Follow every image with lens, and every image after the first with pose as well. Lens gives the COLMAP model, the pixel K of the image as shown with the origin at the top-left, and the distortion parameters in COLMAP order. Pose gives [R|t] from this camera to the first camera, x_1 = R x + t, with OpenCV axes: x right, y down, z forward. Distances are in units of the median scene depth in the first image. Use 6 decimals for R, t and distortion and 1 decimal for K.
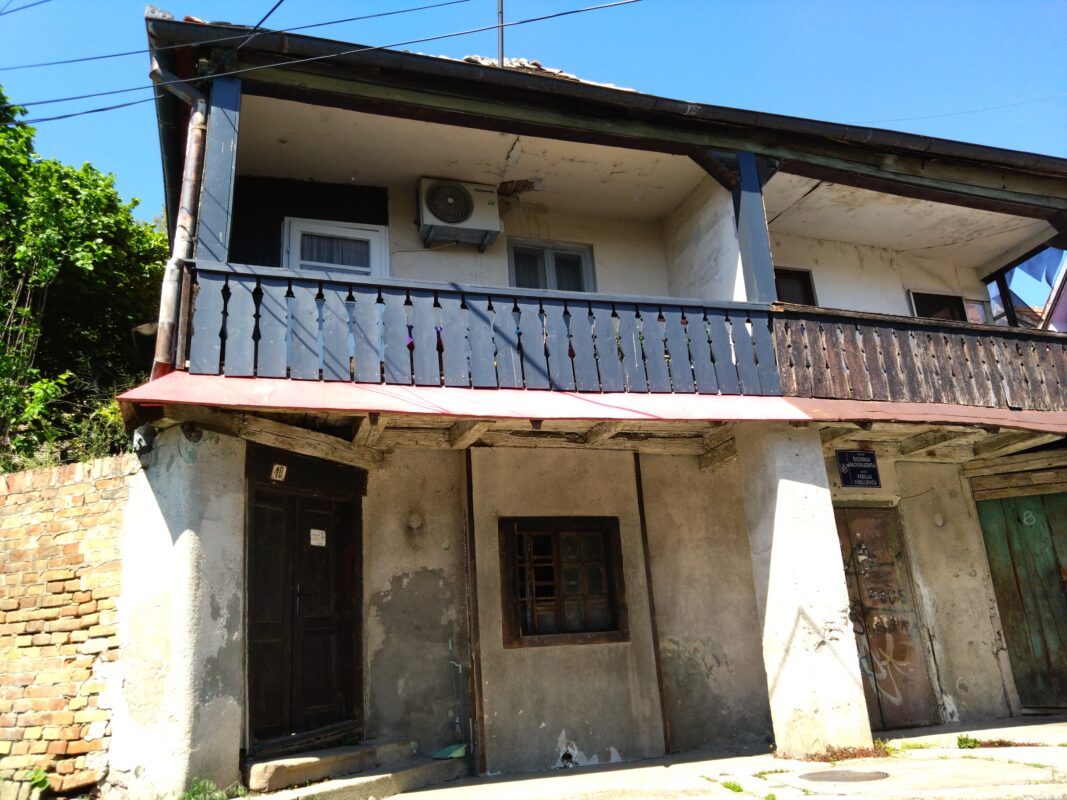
lens RADIAL K [[845.3, 0, 533.5], [0, 845.3, 400.0], [0, 0, 1]] dist [0.046128, -0.093056]
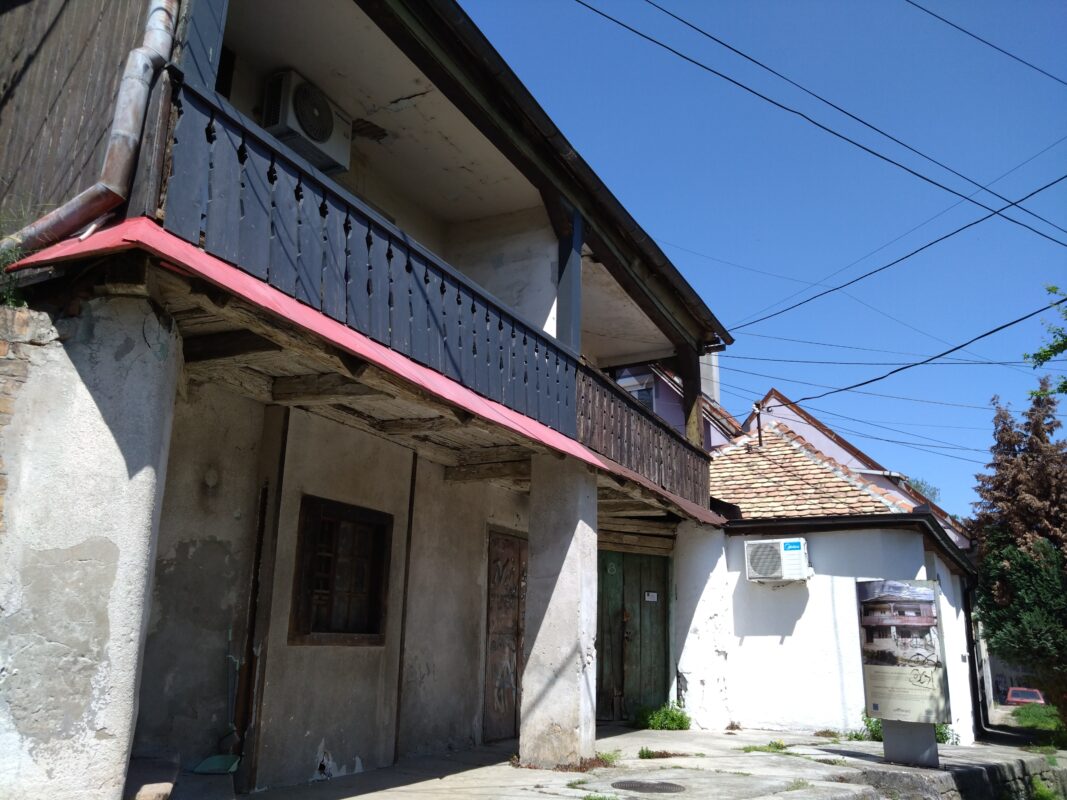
lens RADIAL K [[845.5, 0, 533.5], [0, 845.5, 405.2], [0, 0, 1]] dist [0.039168, -0.090699]
pose [[0.701224, 0.267634, 0.660800, -0.485213], [-0.281055, 0.955577, -0.088774, 0.064887], [-0.655204, -0.123471, 0.745293, 0.217990]]
